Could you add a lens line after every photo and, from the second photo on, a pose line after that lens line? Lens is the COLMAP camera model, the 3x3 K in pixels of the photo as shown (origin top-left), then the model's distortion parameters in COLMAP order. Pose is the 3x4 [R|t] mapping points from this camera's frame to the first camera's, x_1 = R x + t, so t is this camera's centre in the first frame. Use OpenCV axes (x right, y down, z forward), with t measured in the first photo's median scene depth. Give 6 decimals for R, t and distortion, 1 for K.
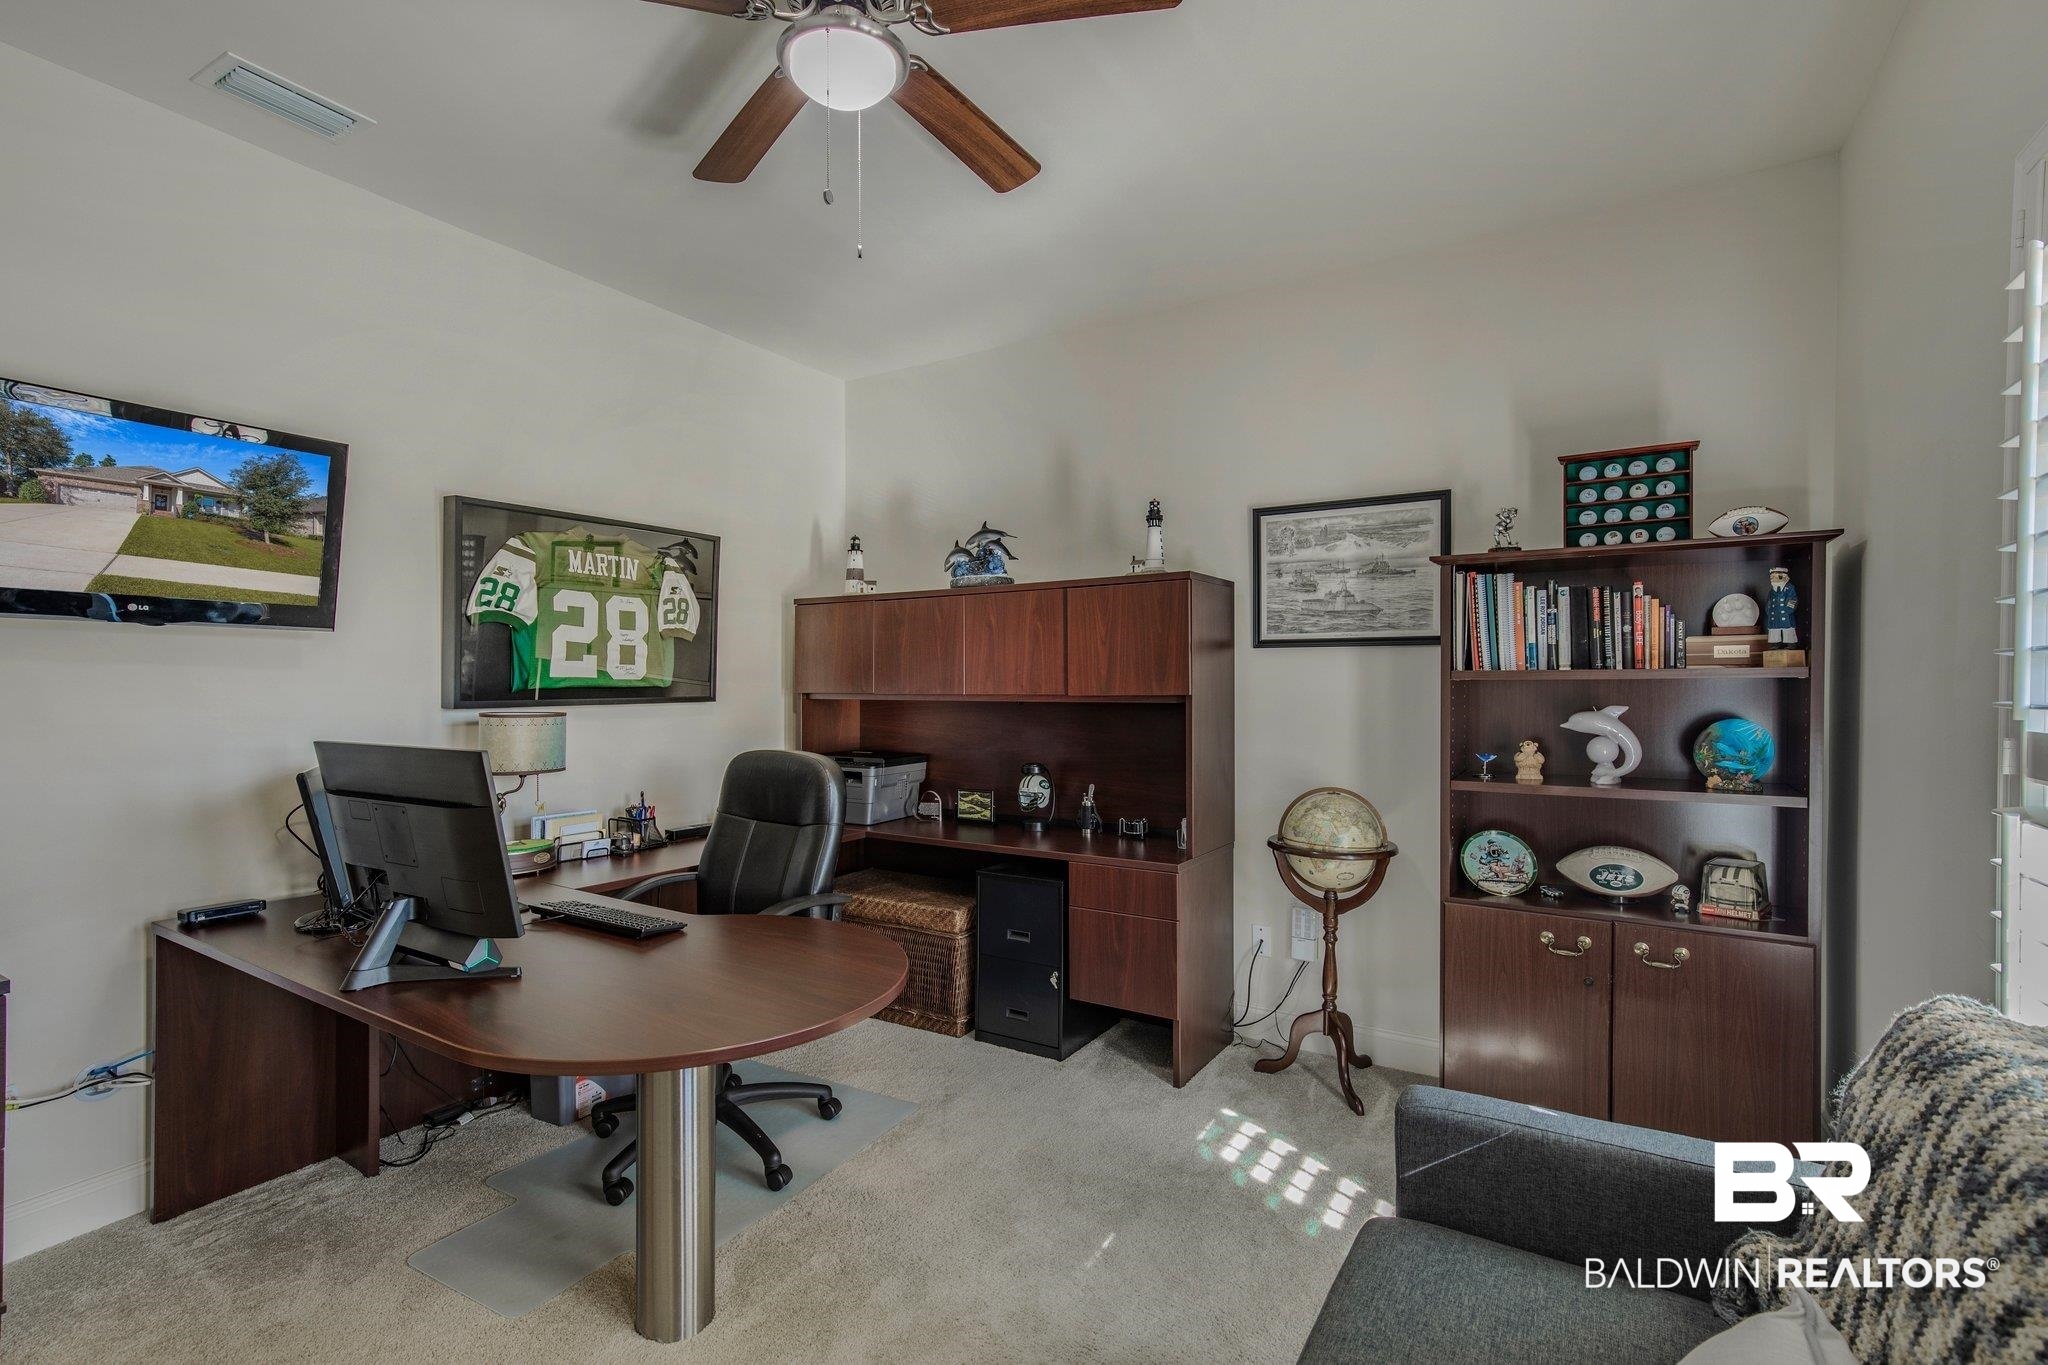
lens RADIAL K [[933.9, 0, 1020.9], [0, 933.9, 683.6], [0, 0, 1]] dist [-0.001449, -0.000042]
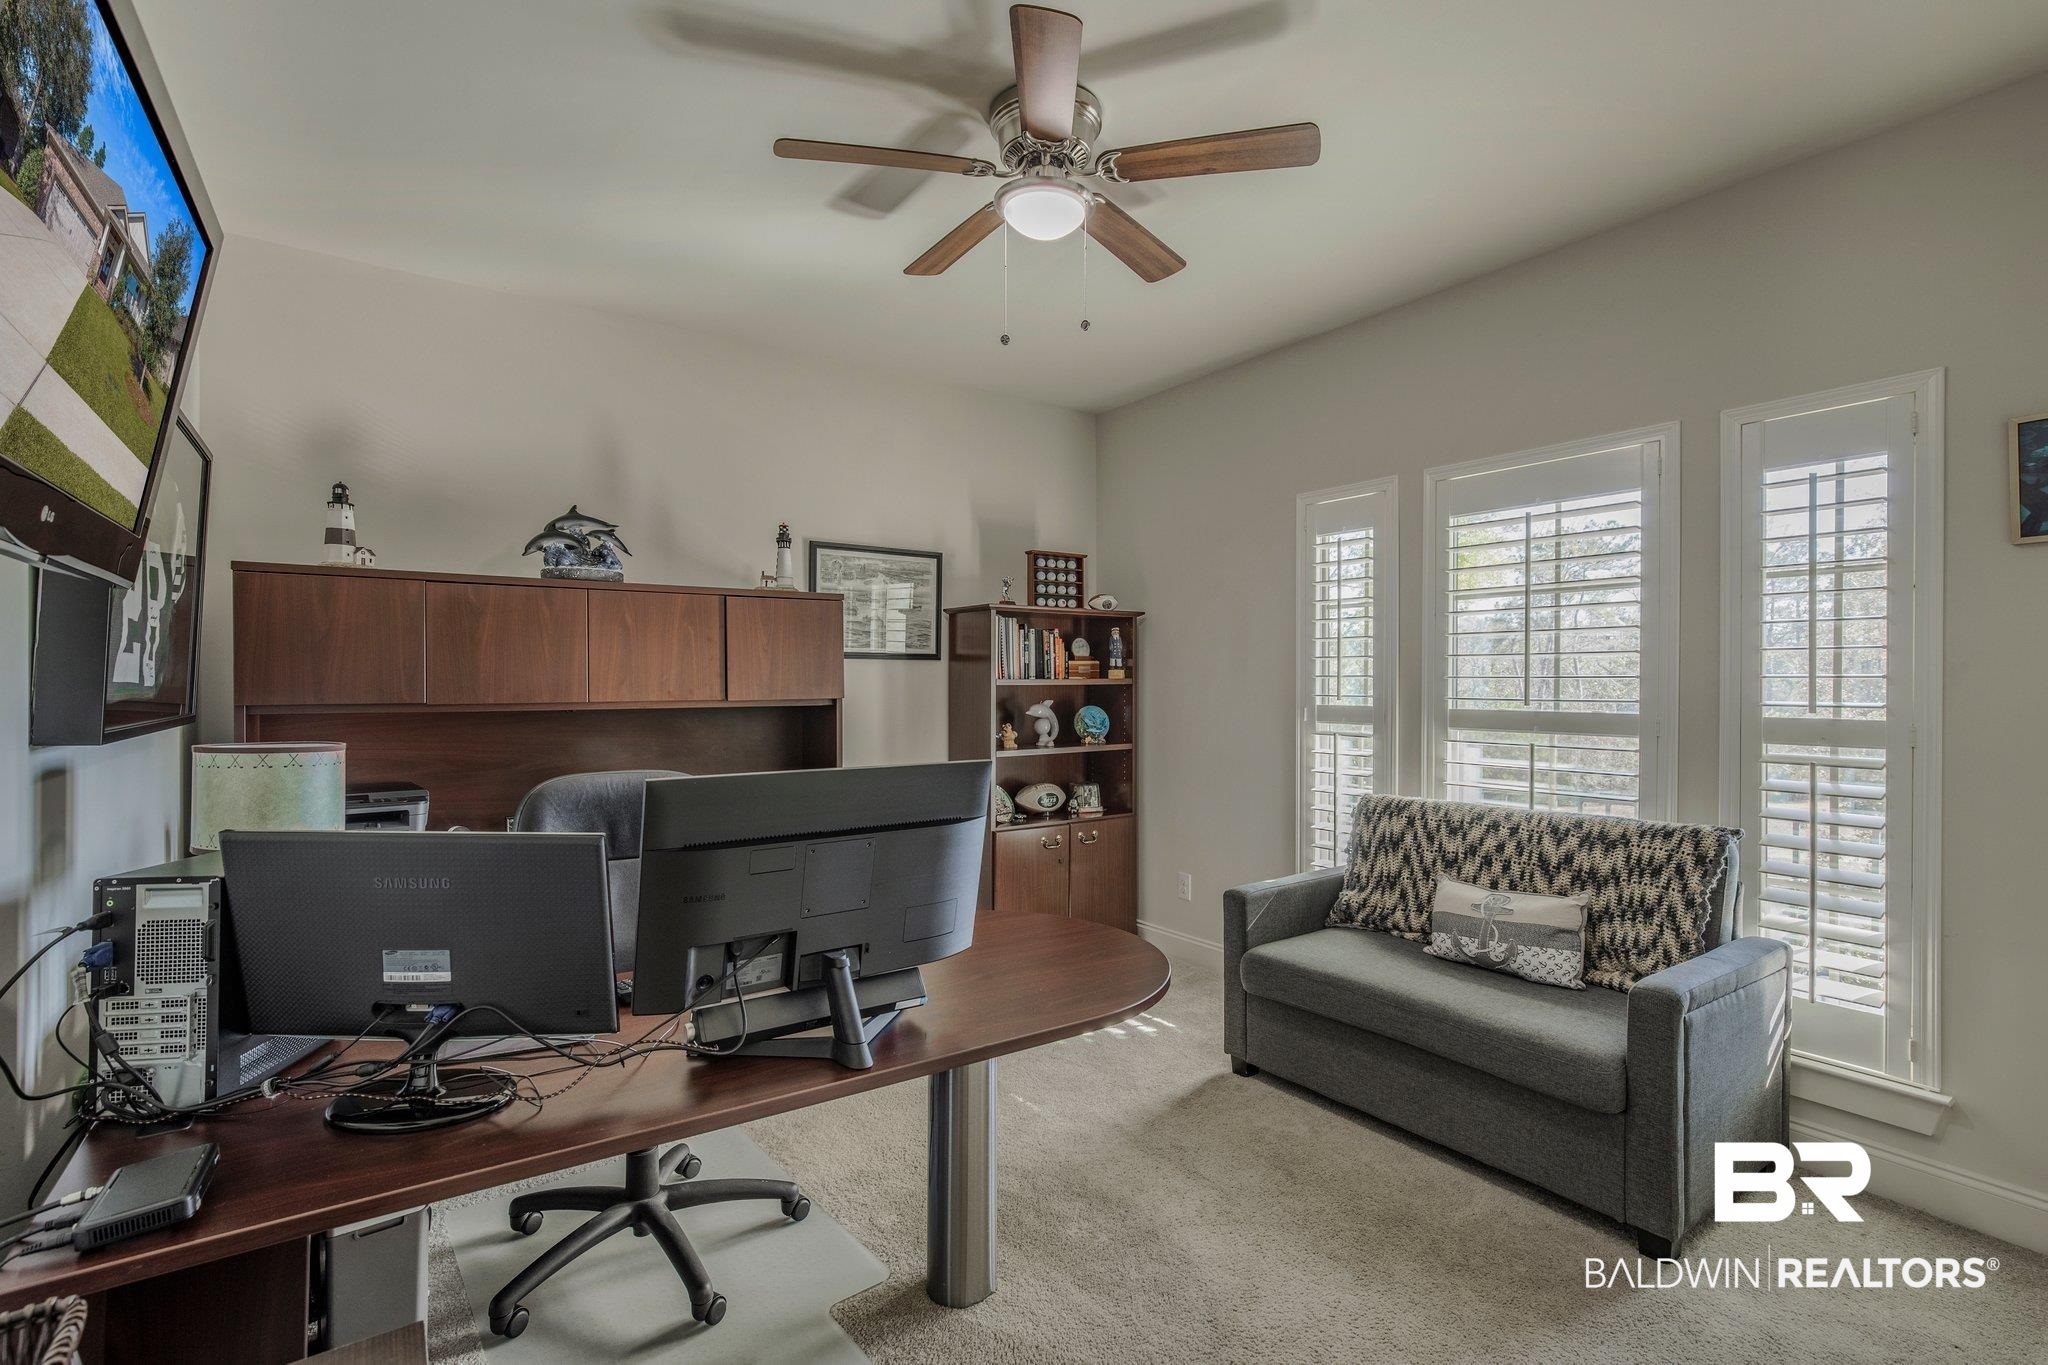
lens RADIAL K [[933.9, 0, 1025.6], [0, 933.9, 677.6], [0, 0, 1]] dist [-0.001449, -0.000042]
pose [[0.387771, 0.005188, 0.921741, -0.950157], [0.001682, 0.999979, -0.006336, -0.006716], [-0.921754, 0.004007, 0.387754, 0.371085]]
